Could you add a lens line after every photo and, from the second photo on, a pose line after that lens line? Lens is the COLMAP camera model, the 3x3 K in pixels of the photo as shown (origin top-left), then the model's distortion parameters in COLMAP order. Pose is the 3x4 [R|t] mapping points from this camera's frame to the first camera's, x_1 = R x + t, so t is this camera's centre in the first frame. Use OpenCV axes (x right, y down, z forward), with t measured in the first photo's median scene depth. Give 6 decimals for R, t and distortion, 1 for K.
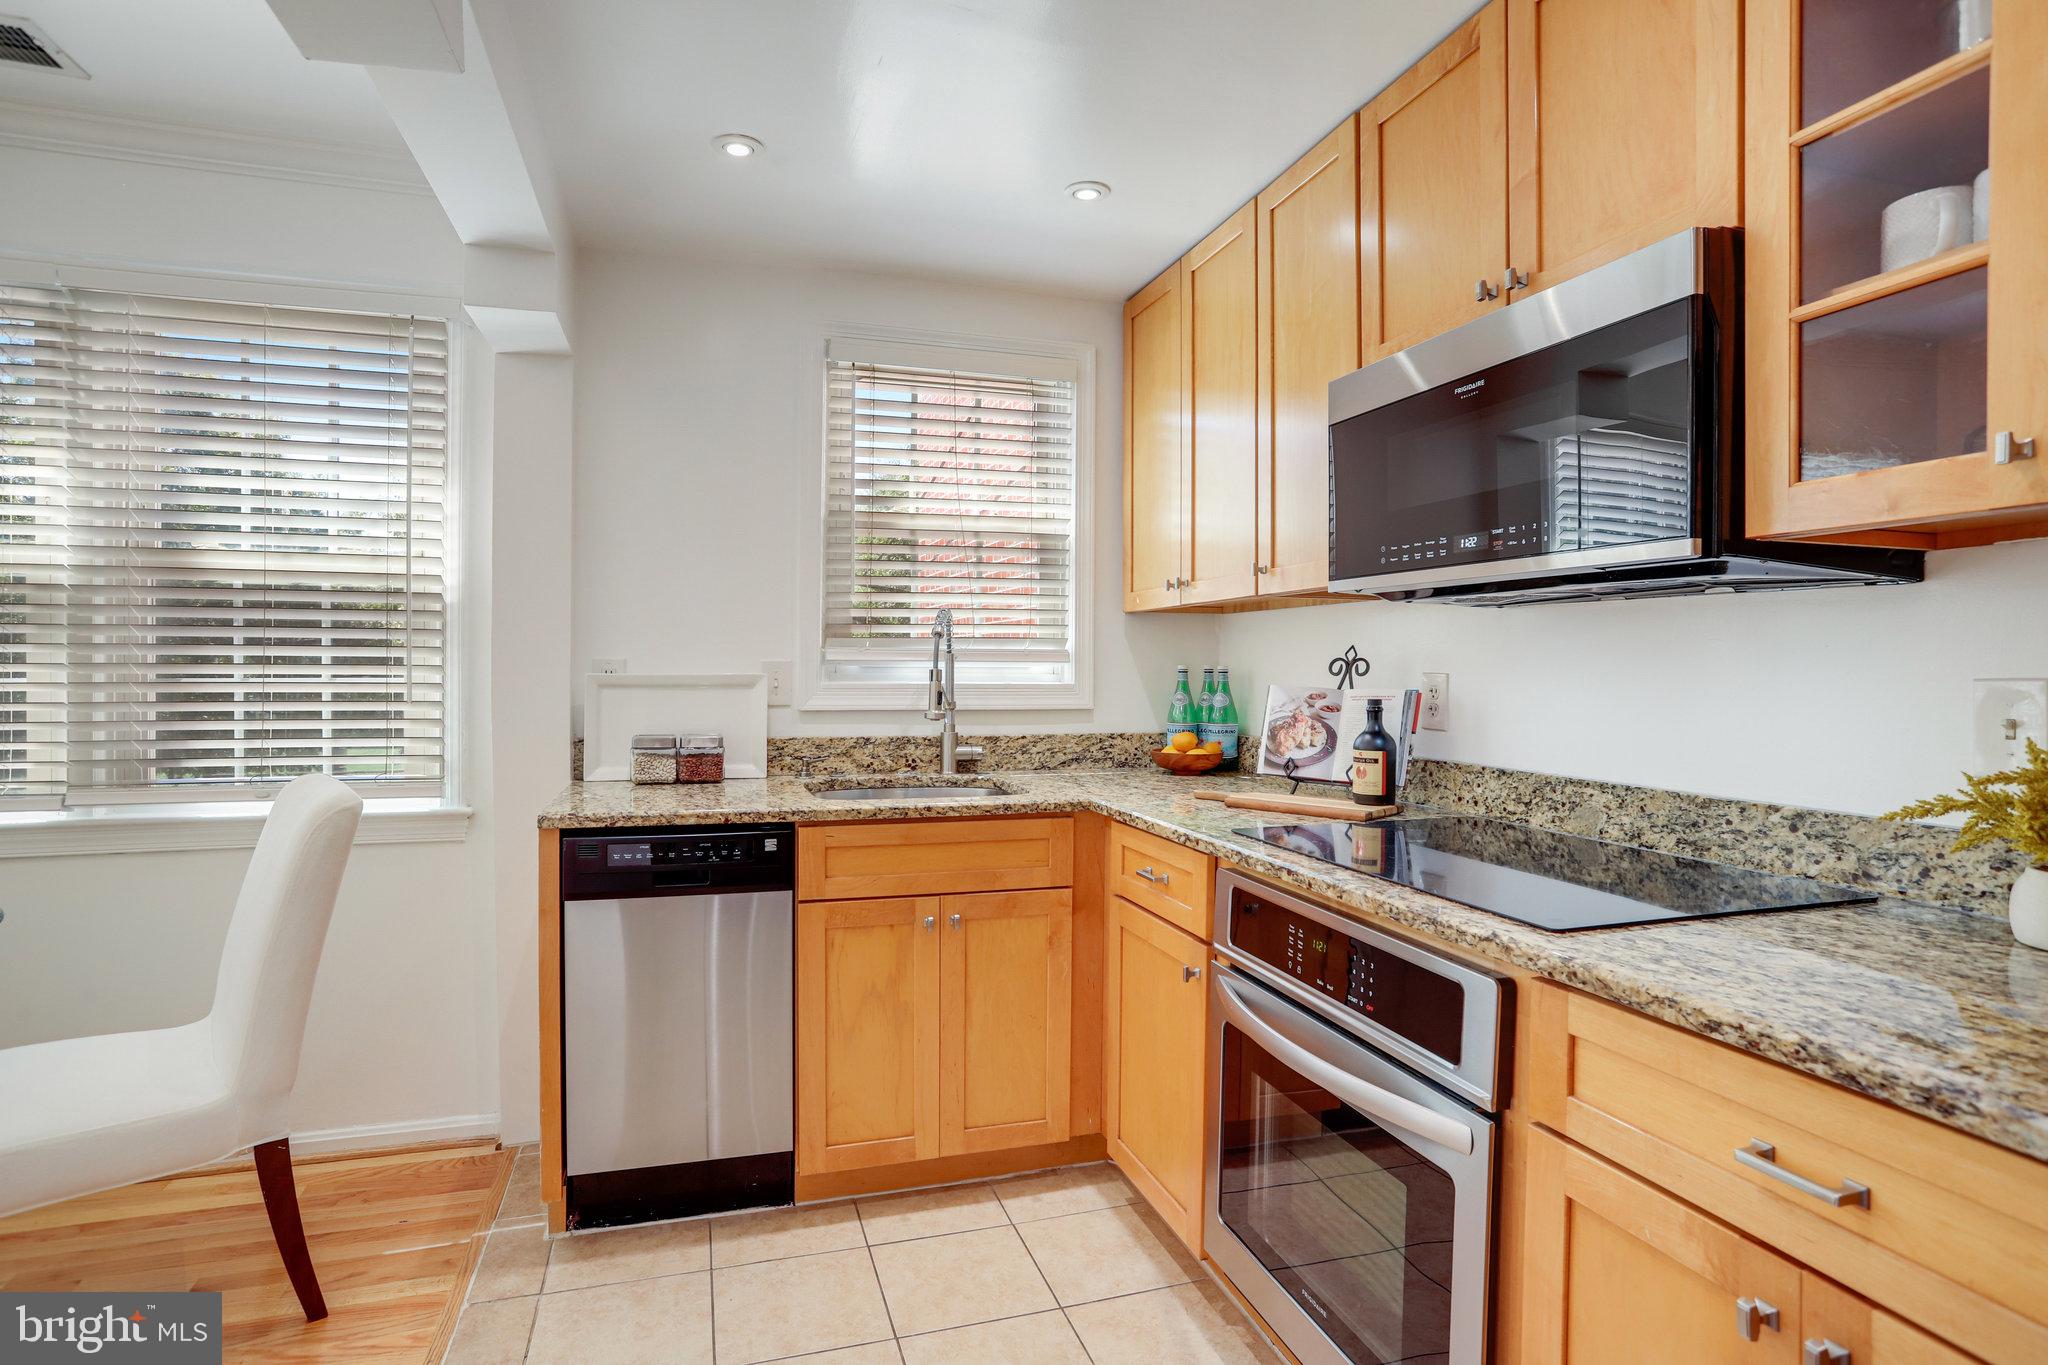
lens RADIAL K [[1034.1, 0, 1039.0], [0, 1034.1, 674.5], [0, 0, 1]] dist [-0.068104, 0.033851]
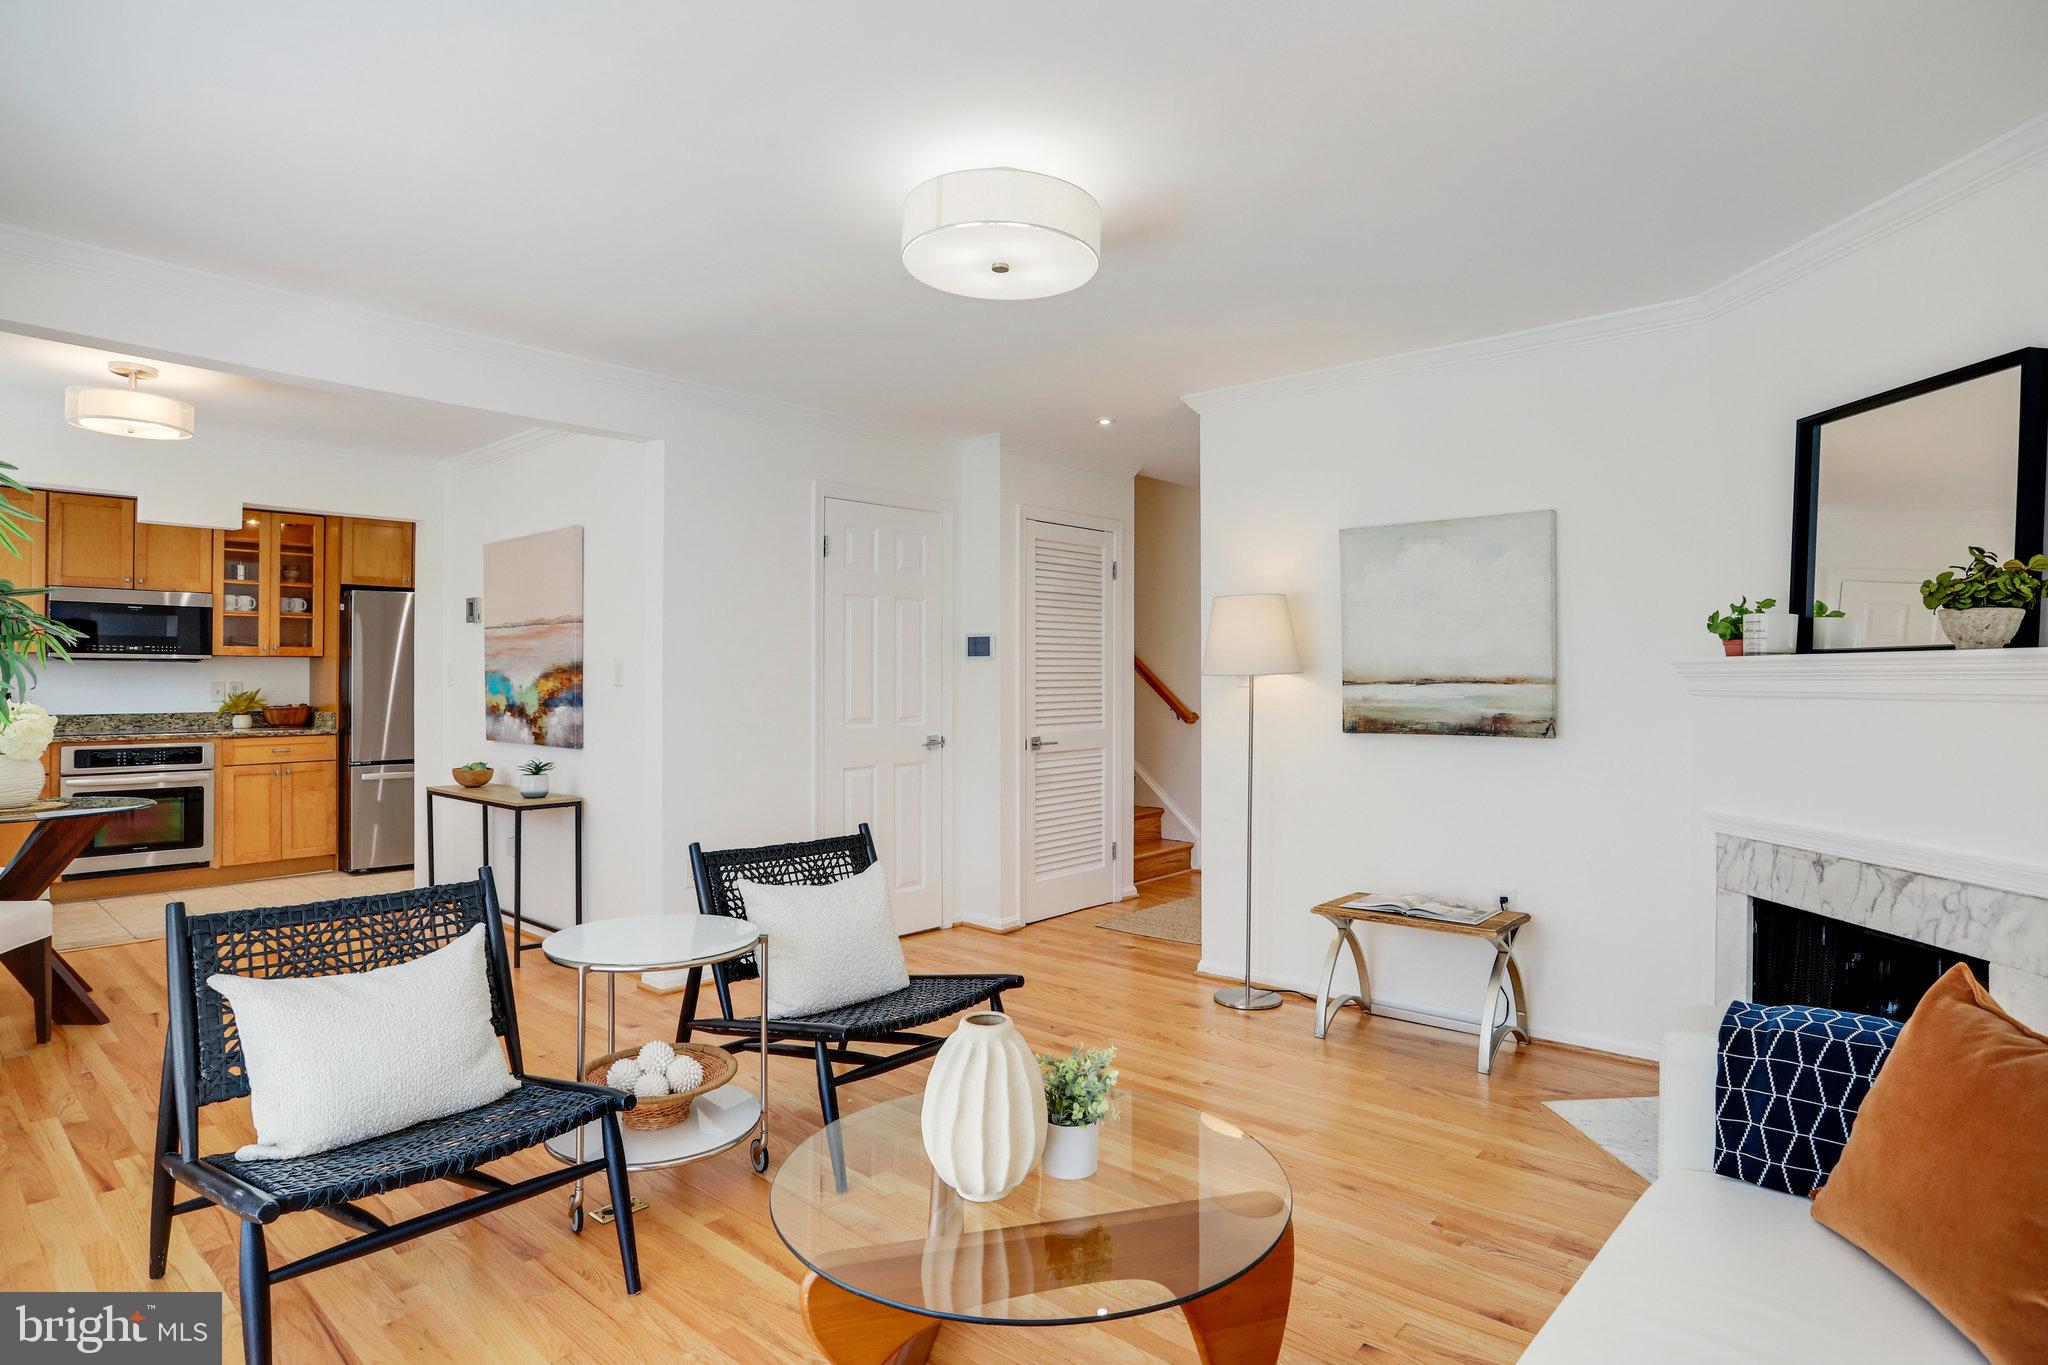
lens RADIAL K [[1040.6, 0, 1008.6], [0, 1040.6, 678.7], [0, 0, 1]] dist [-0.073509, 0.042705]
pose [[-0.509594, -0.007286, 0.860384, -3.089516], [0.002766, 0.999945, 0.010106, -0.031224], [-0.860410, 0.007530, -0.509546, 0.072777]]
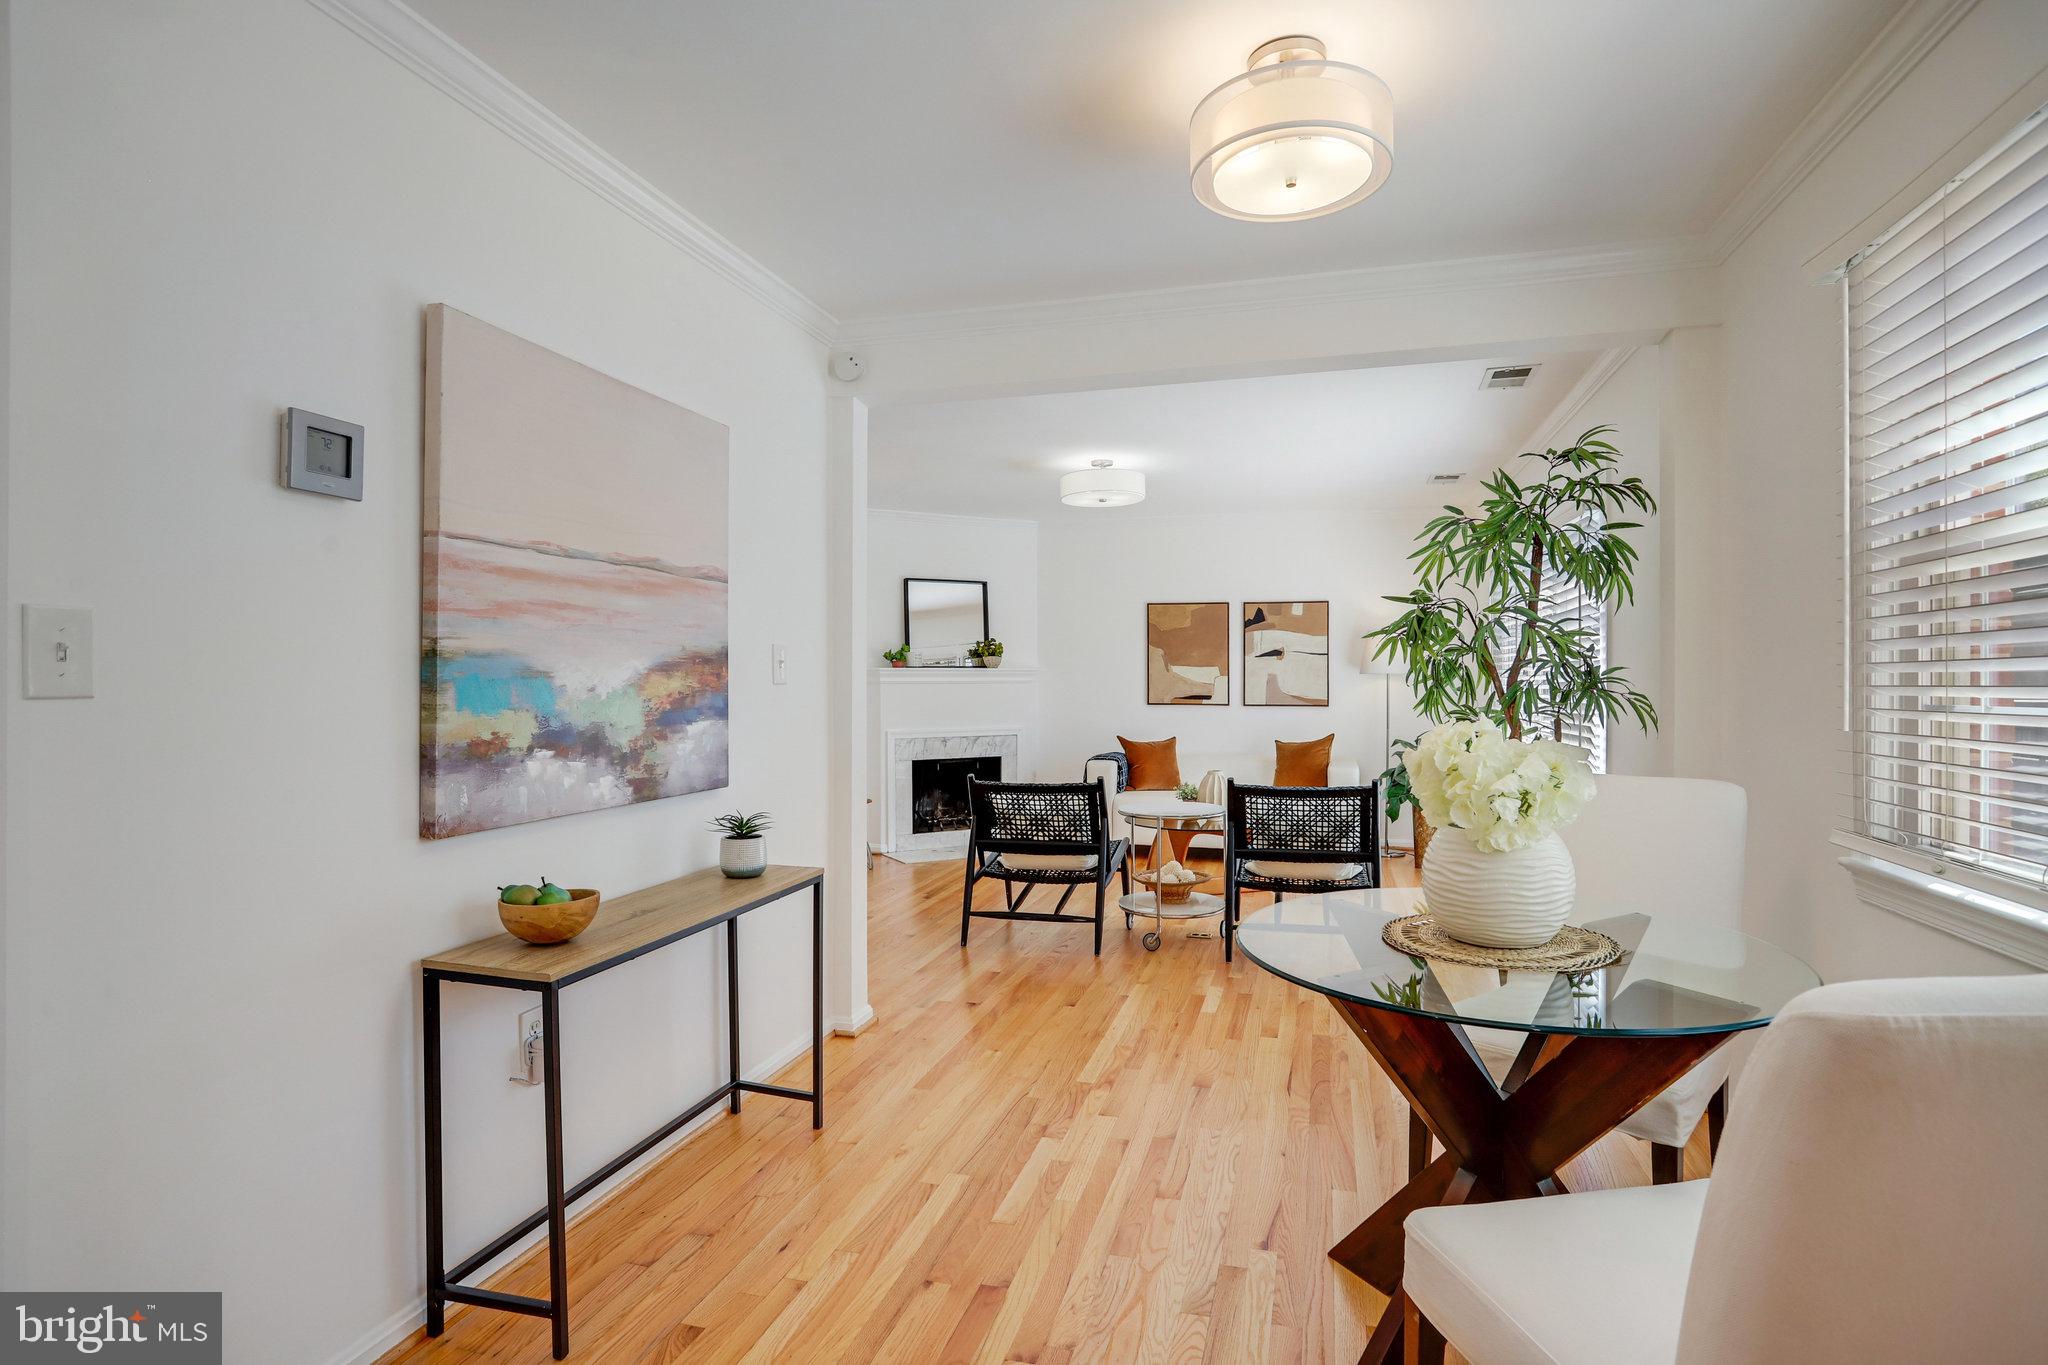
lens RADIAL K [[1034.1, 0, 1039.0], [0, 1034.1, 674.5], [0, 0, 1]] dist [-0.068104, 0.033851]
pose [[-0.548988, -0.010449, -0.835765, -0.127378], [-0.009356, 0.999936, -0.006355, -0.008194], [0.835778, 0.004331, -0.549050, 0.769801]]
